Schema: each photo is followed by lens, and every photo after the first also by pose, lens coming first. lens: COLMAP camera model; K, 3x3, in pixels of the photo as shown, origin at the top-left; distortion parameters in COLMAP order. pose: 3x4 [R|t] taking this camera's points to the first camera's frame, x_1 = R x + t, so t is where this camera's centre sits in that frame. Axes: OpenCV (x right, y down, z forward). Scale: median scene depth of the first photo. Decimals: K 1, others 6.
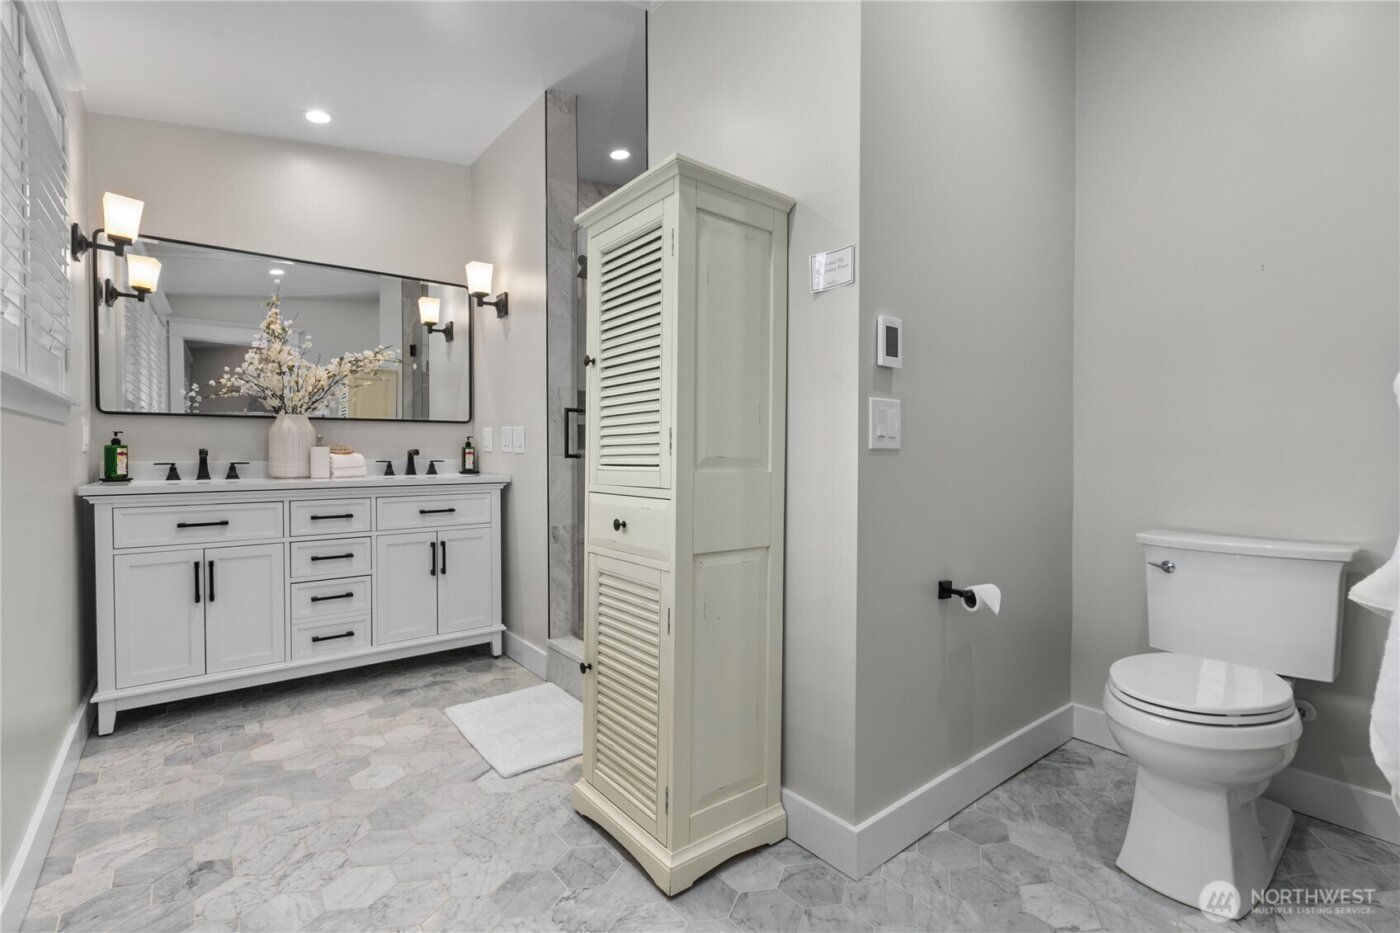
lens RADIAL K [[639.4, 0, 703.2], [0, 639.4, 471.3], [0, 0, 1]] dist [0.000296, -0.002639]
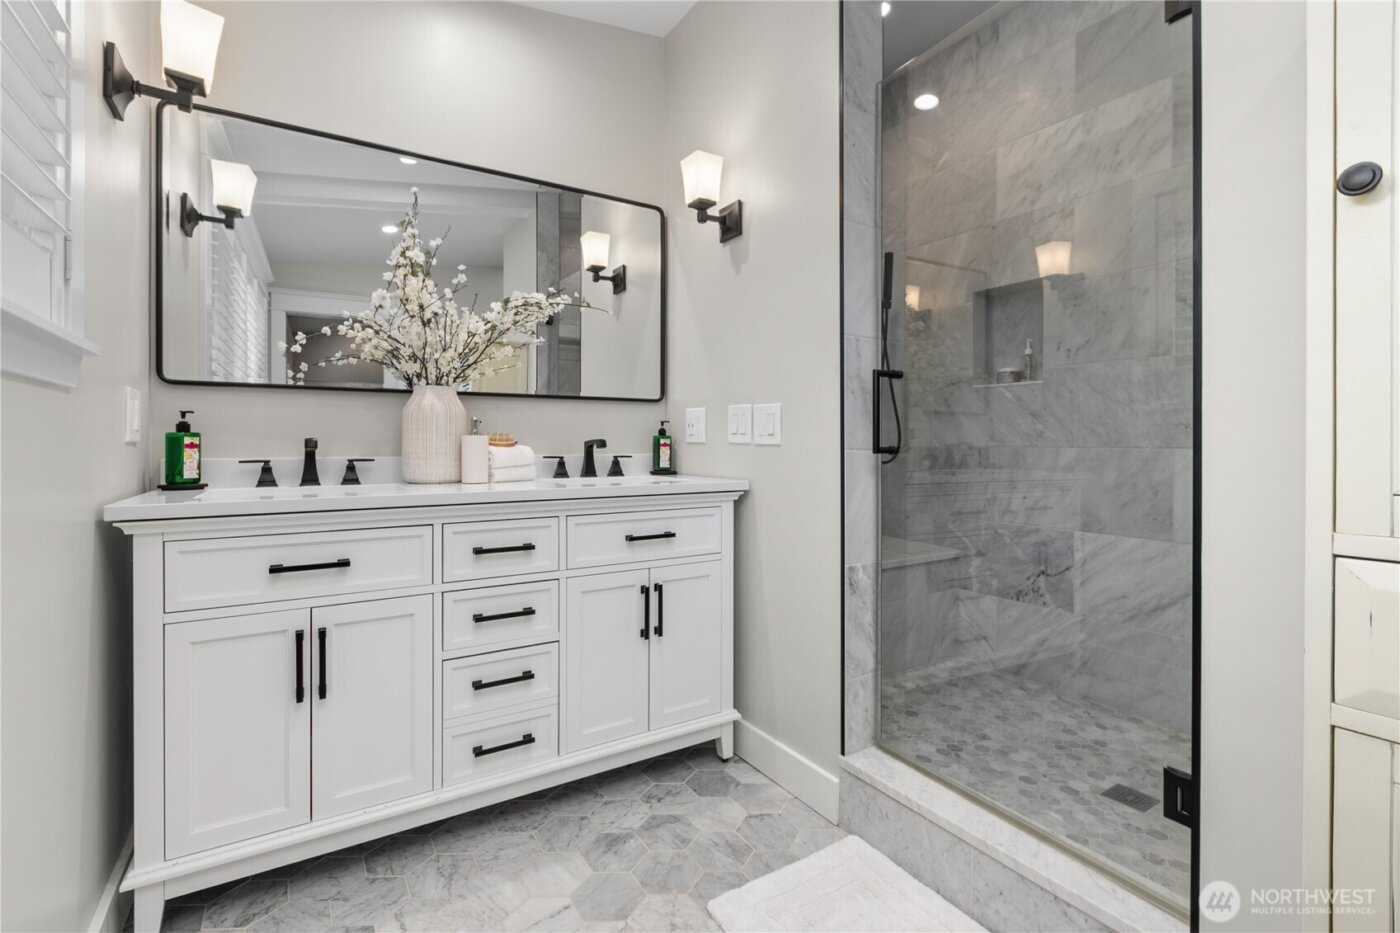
lens RADIAL K [[639.4, 0, 697.8], [0, 639.4, 454.2], [0, 0, 1]] dist [0.000296, -0.002639]
pose [[0.993743, 0.000950, -0.111689, -0.309187], [-0.002721, 0.999873, -0.015711, -0.009769], [0.111660, 0.015917, 0.993619, 0.386691]]
